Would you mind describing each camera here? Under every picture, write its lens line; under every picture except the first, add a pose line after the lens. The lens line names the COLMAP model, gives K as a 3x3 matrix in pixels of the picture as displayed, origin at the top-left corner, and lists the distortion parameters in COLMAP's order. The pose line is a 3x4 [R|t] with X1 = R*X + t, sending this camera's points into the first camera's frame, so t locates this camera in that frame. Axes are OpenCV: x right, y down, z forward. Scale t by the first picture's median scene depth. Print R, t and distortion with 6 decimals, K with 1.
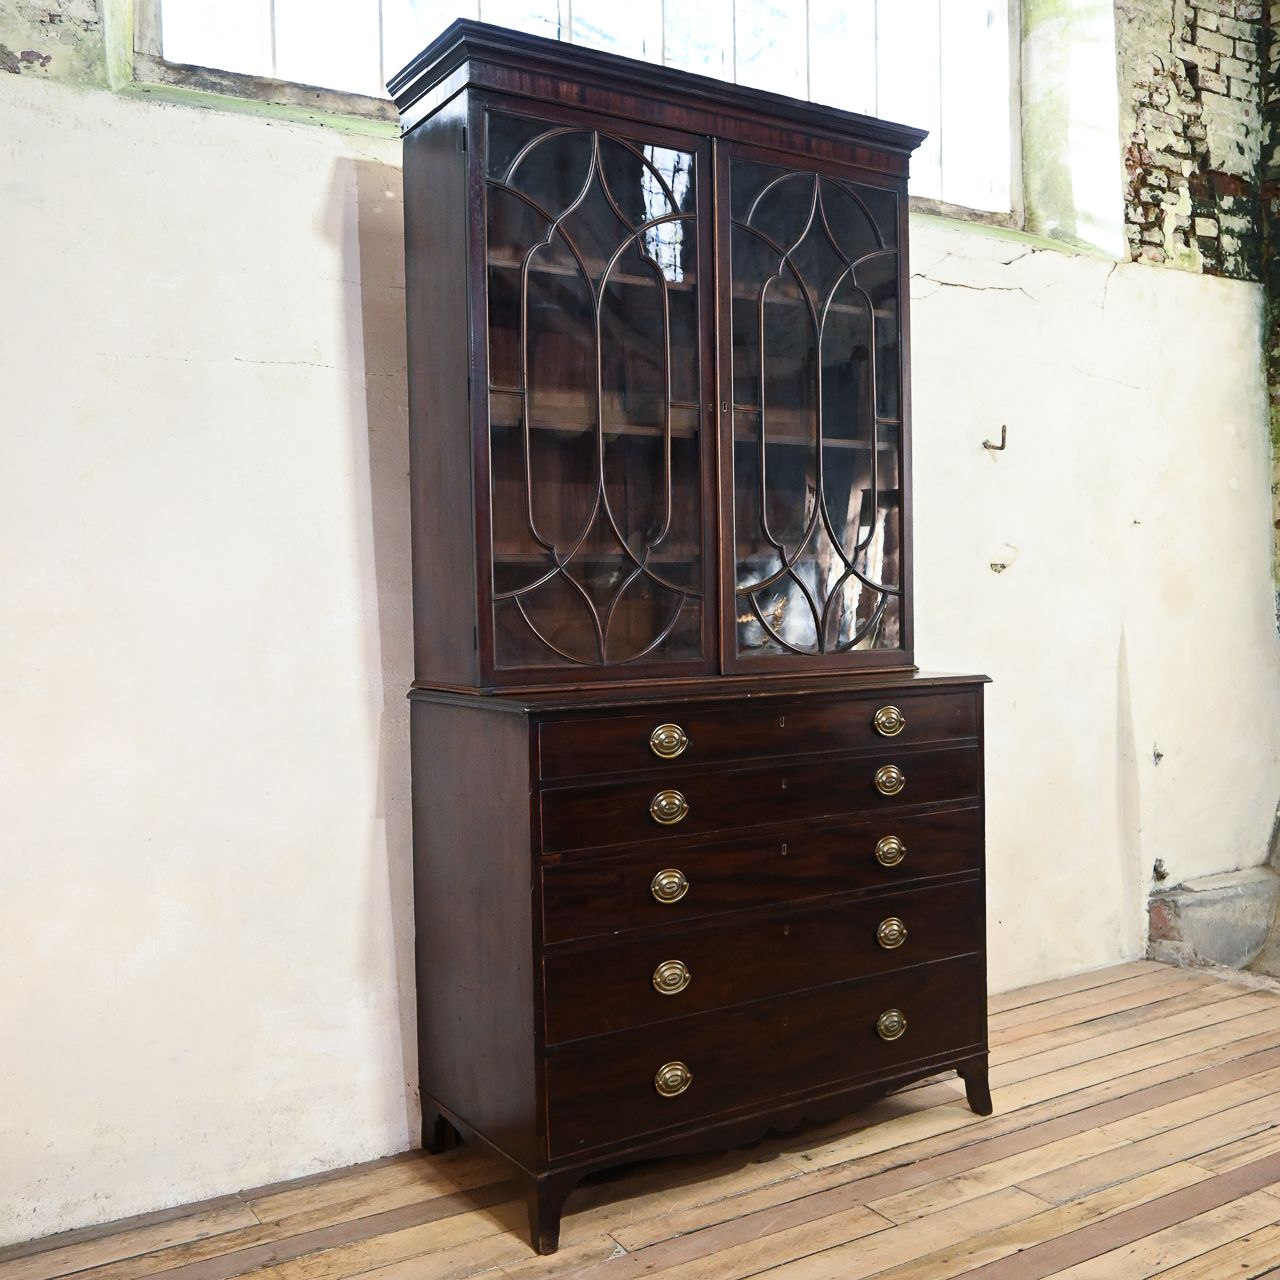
lens RADIAL K [[1334.0, 0, 640.1], [0, 1334.0, 645.7], [0, 0, 1]] dist [0.004993, 0.000000]
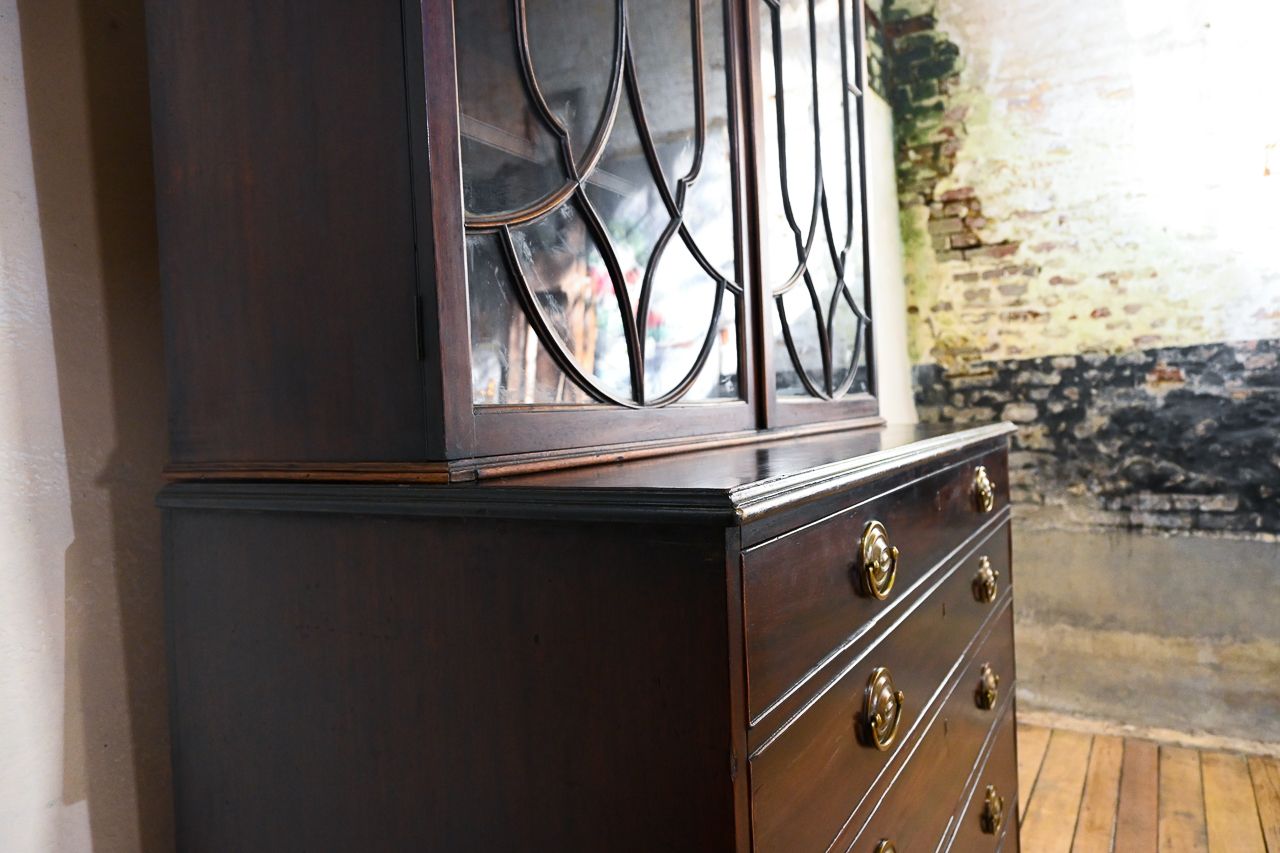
lens RADIAL K [[873.3, 0, 636.6], [0, 873.3, 424.9], [0, 0, 1]] dist [0.009808, -0.010569]
pose [[0.888685, -0.029285, 0.457582, -0.162728], [0.042036, 0.998959, -0.017707, 0.025062], [-0.456587, 0.034971, 0.888991, 0.683731]]
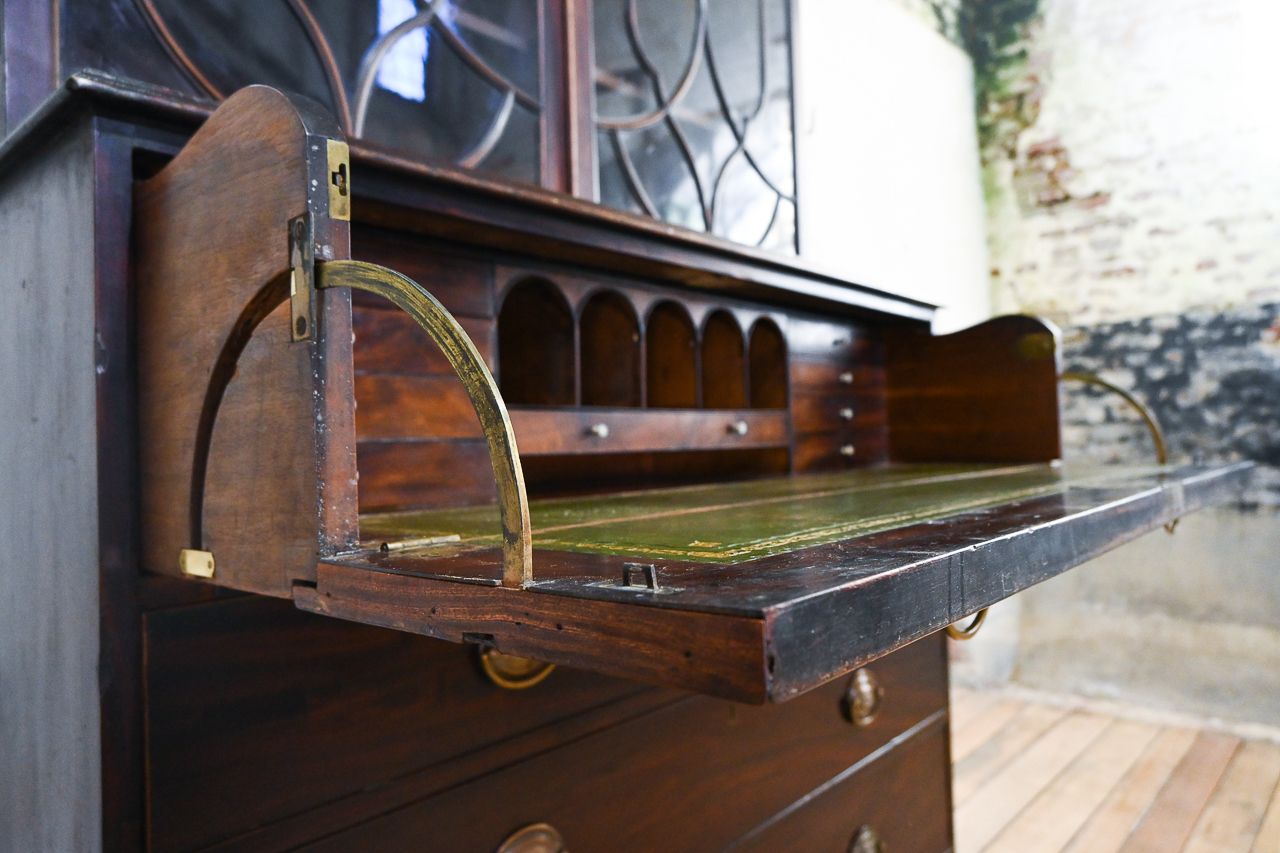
lens RADIAL K [[873.3, 0, 640.2], [0, 873.3, 427.3], [0, 0, 1]] dist [0.009808, -0.010569]
pose [[0.958200, -0.006510, 0.286024, -0.016180], [0.023649, 0.998122, -0.056509, 0.114693], [-0.285119, 0.060912, 0.956555, 0.646423]]
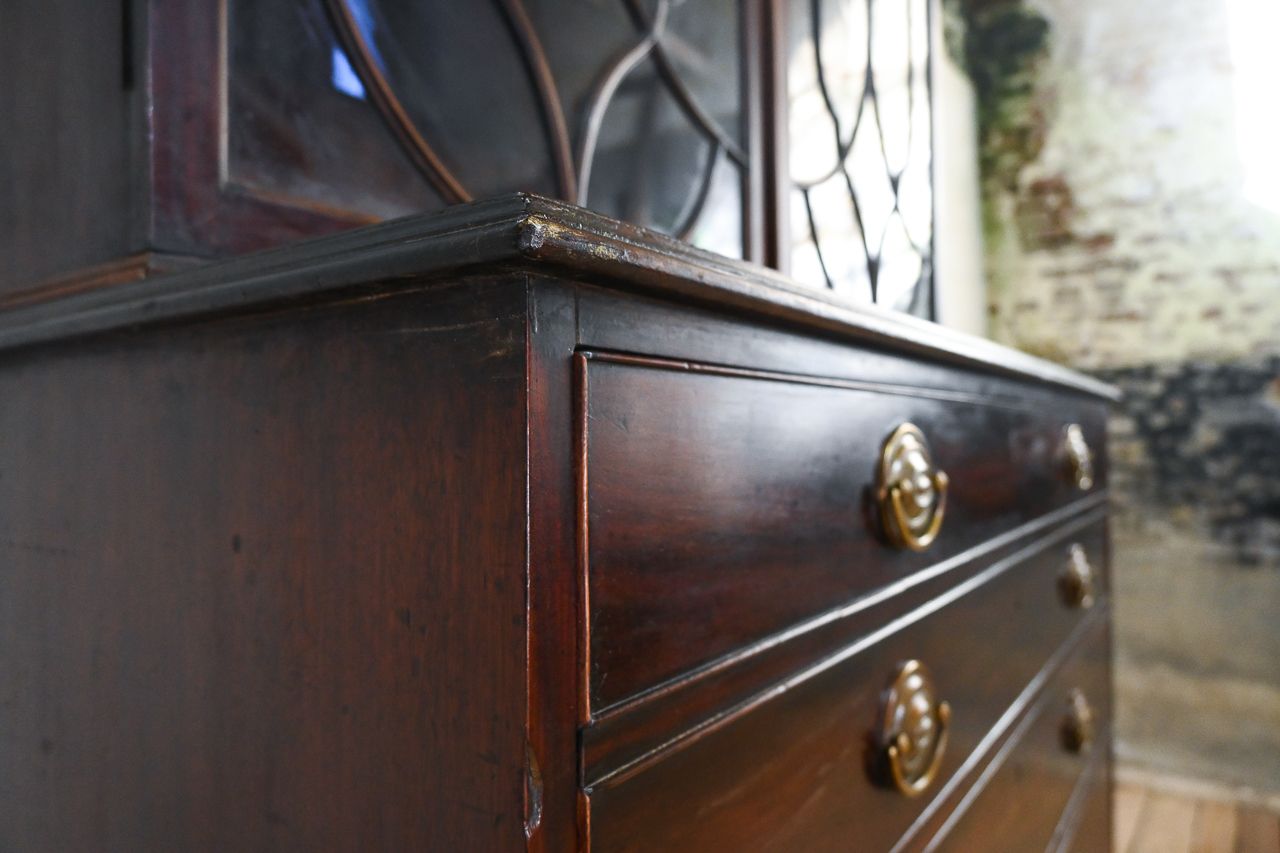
lens RADIAL K [[873.3, 0, 639.8], [0, 873.3, 427.3], [0, 0, 1]] dist [0.009808, -0.010569]
pose [[0.922099, 0.013540, 0.386718, -0.088014], [0.007070, 0.998631, -0.051824, 0.061705], [-0.386891, 0.050521, 0.920741, 0.755481]]
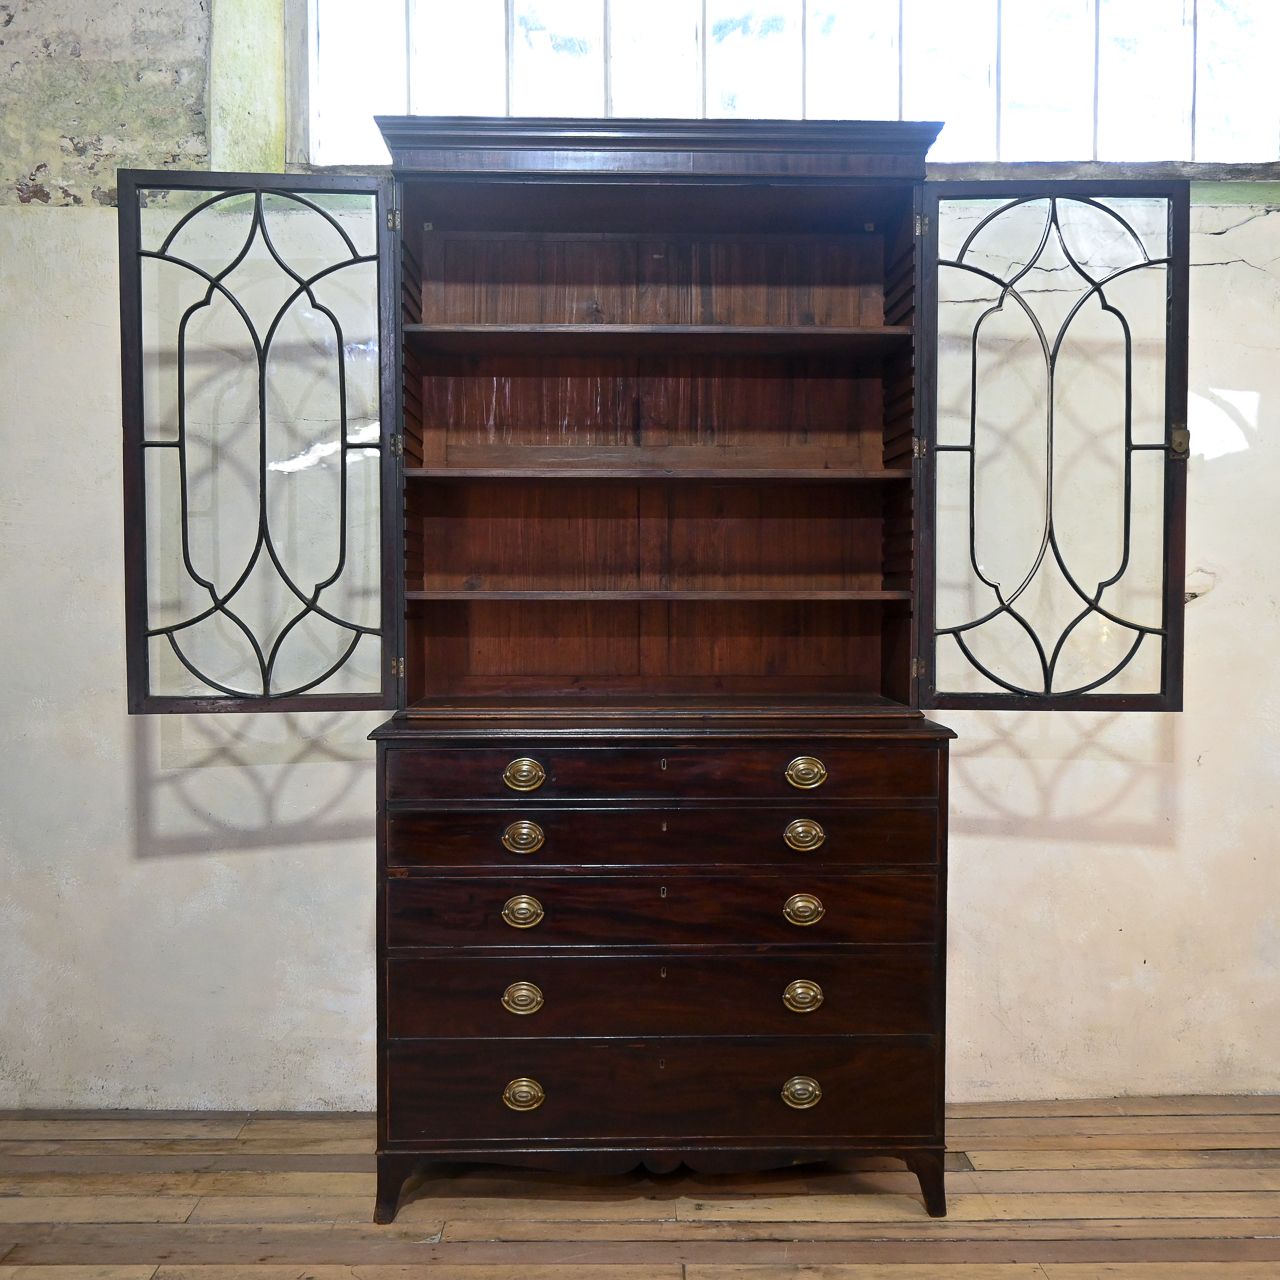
lens RADIAL K [[1318.0, 0, 639.0], [0, 1318.0, 633.7], [0, 0, 1]] dist [0.010252, 0.000000]
pose [[0.857313, 0.036845, -0.513475, 0.561369], [-0.034118, 0.999309, 0.014743, -0.052208], [0.513664, 0.004879, 0.857978, 0.133630]]
